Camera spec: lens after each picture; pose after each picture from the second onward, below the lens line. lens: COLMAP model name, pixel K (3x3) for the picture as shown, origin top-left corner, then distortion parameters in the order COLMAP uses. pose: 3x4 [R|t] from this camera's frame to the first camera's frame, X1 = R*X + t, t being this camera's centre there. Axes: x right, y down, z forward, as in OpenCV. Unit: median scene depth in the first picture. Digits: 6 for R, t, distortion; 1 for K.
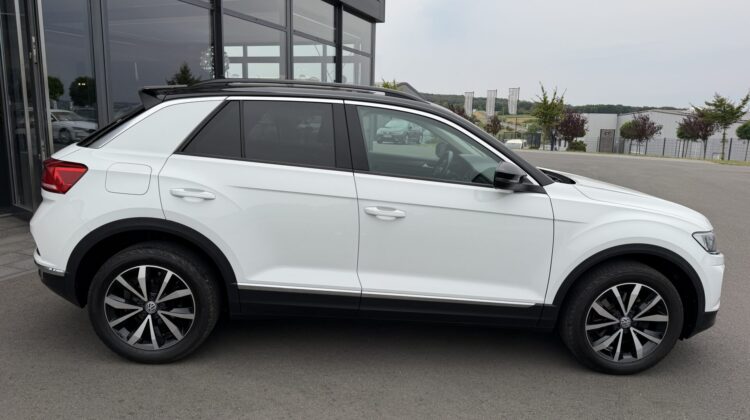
lens RADIAL K [[557.7, 0, 375.0], [0, 557.7, 210.0], [0, 0, 1]] dist [0.006506, -0.002694]
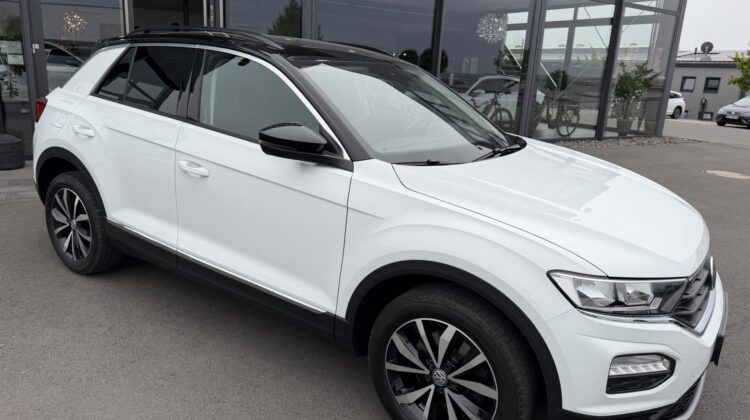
lens RADIAL K [[543.0, 0, 390.1], [0, 543.0, 209.1], [0, 0, 1]] dist [0.031206, -0.001314]
pose [[0.789637, 0.162610, -0.591635, 0.768282], [-0.134016, 0.986670, 0.092317, -0.052597], [0.598760, 0.006392, 0.800903, 0.444477]]
